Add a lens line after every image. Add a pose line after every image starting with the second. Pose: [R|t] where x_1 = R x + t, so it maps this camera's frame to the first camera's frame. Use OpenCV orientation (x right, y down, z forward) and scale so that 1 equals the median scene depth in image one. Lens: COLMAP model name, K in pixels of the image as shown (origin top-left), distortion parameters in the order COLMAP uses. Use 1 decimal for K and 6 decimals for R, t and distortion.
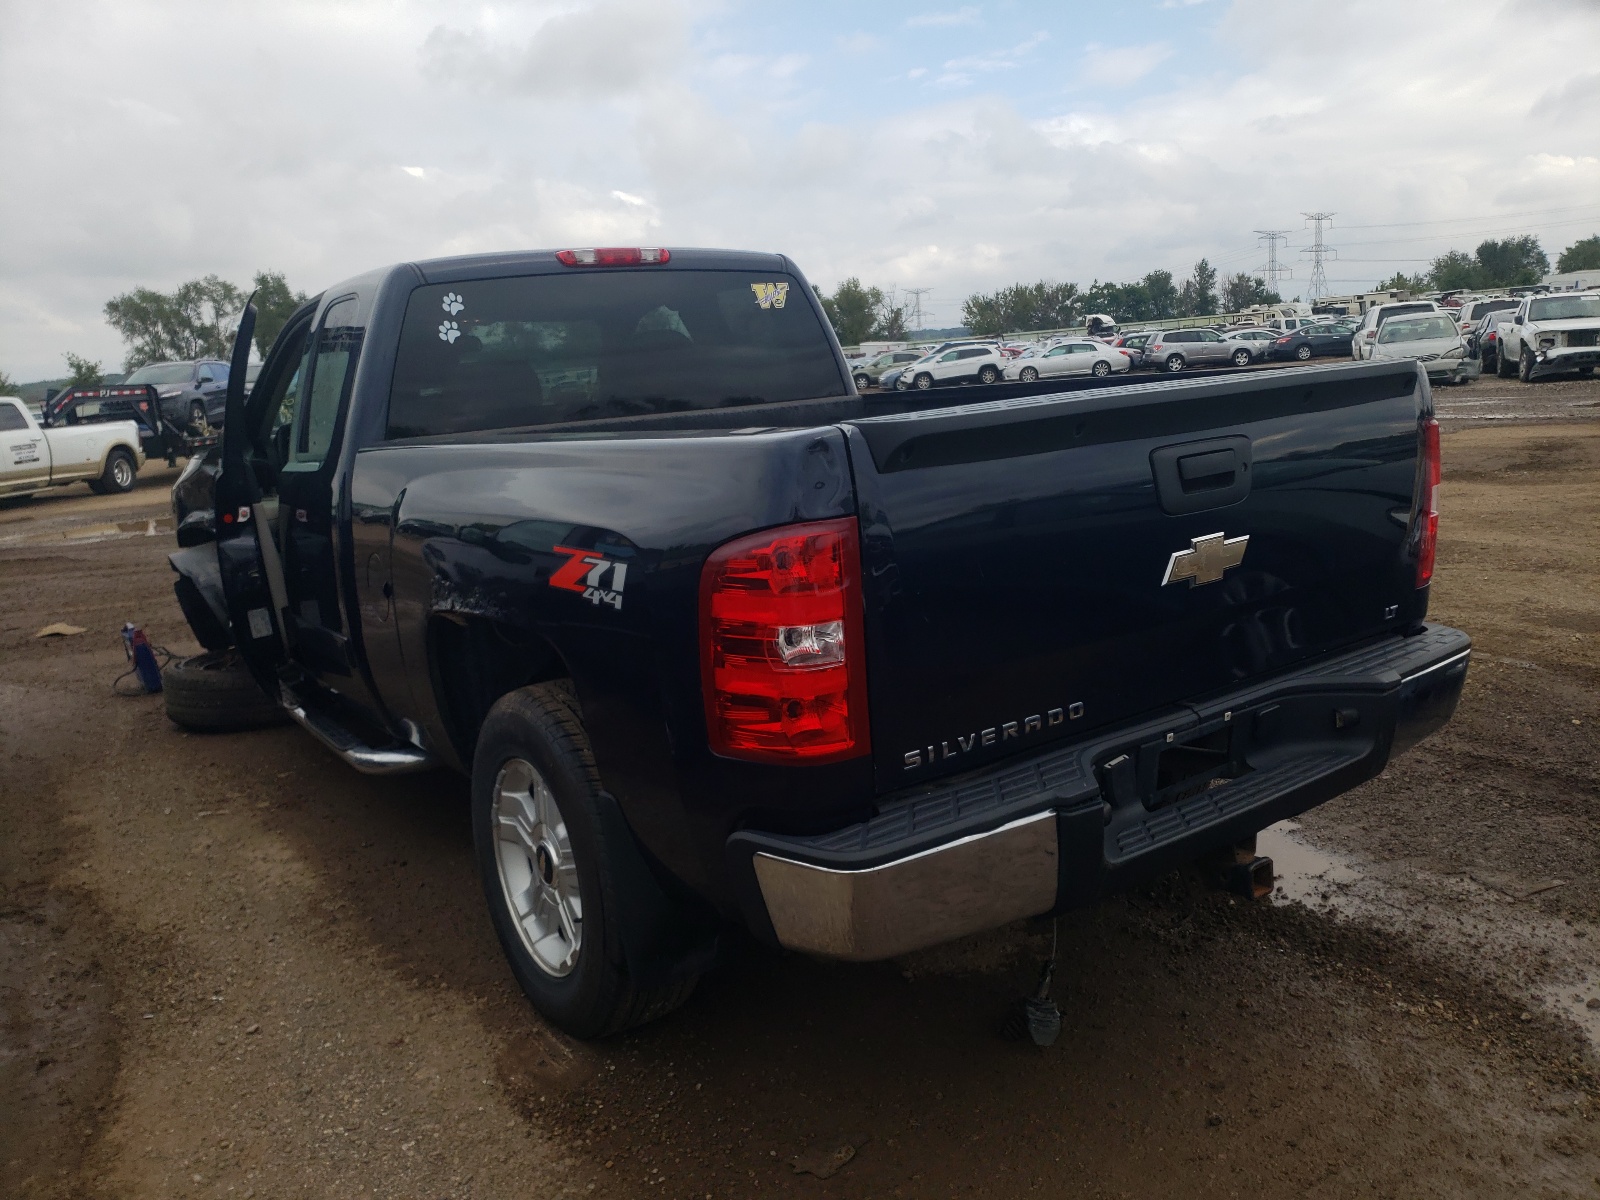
lens RADIAL K [[1249.1, 0, 800.0], [0, 1249.1, 600.0], [0, 0, 1]] dist [0.000707, -0.001062]
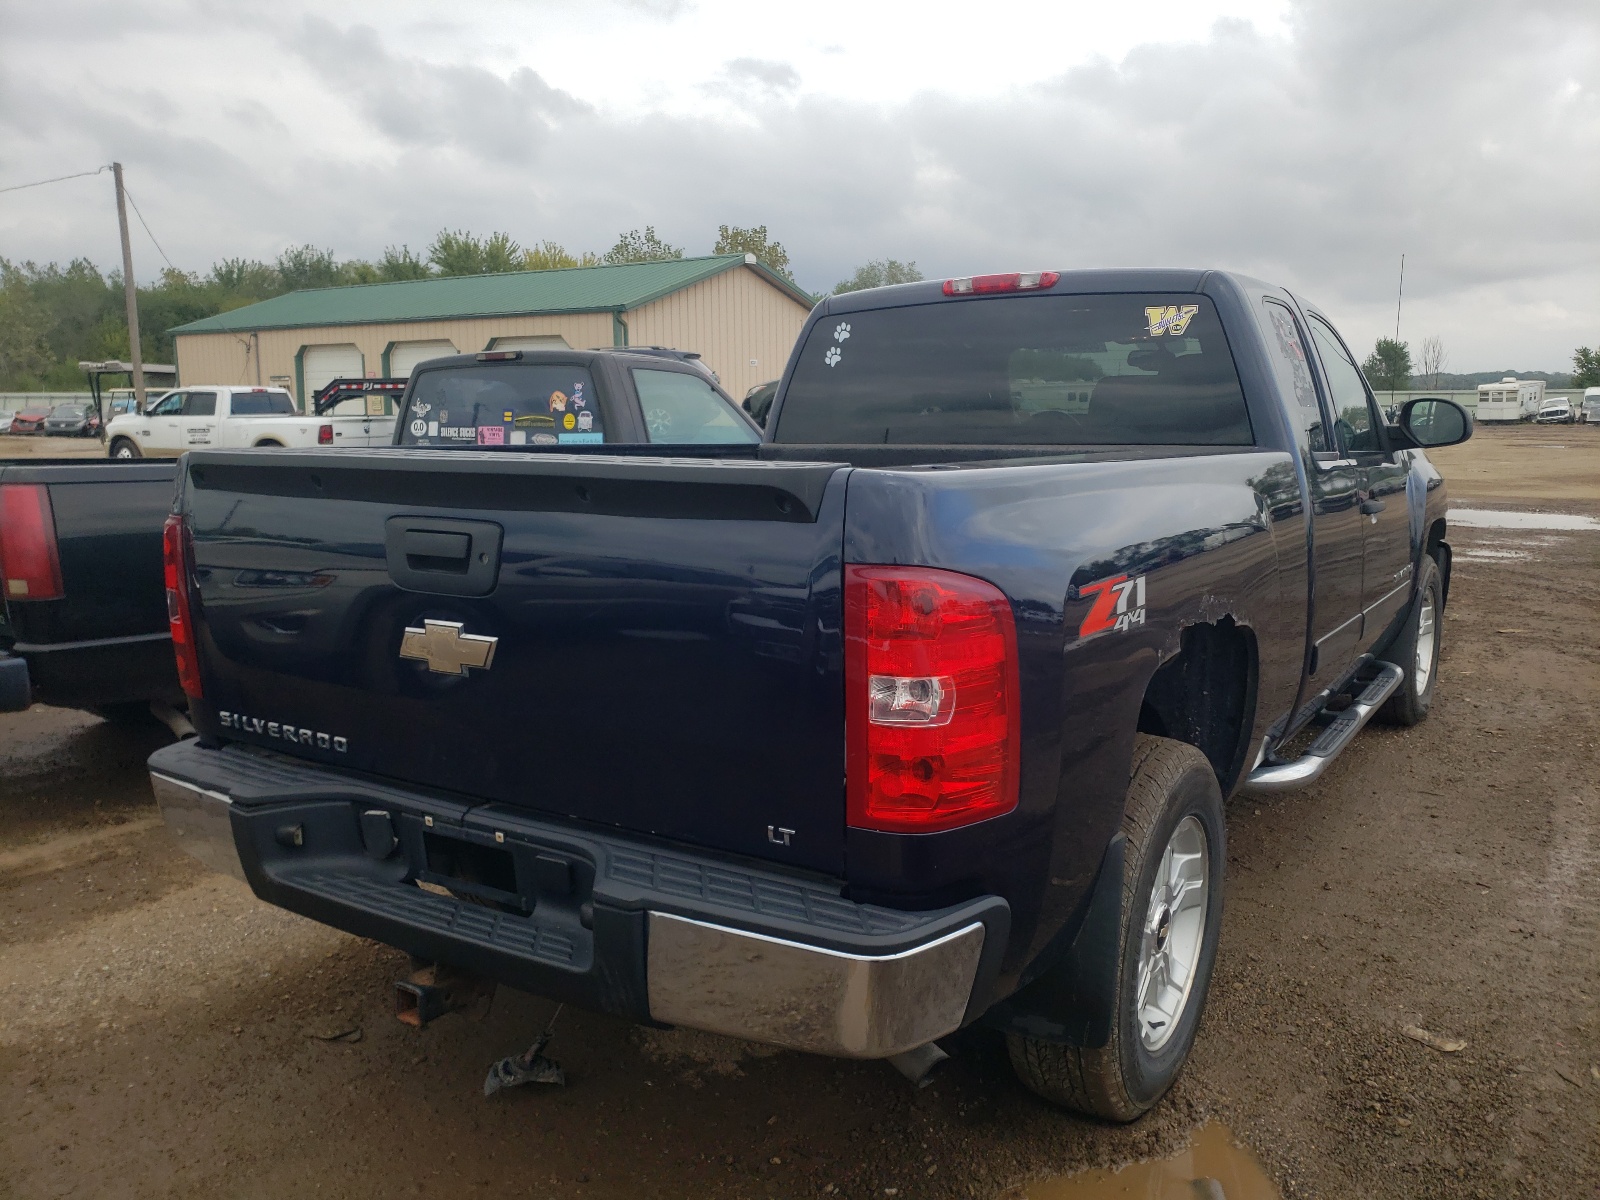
lens RADIAL K [[1181.8, 0, 800.0], [0, 1181.8, 600.0], [0, 0, 1]] dist [-0.008535, -0.006663]
pose [[0.402929, 0.211745, -0.890400, 0.732934], [-0.193341, 0.970606, 0.143327, -0.147587], [0.894577, 0.114400, 0.432024, 0.528130]]
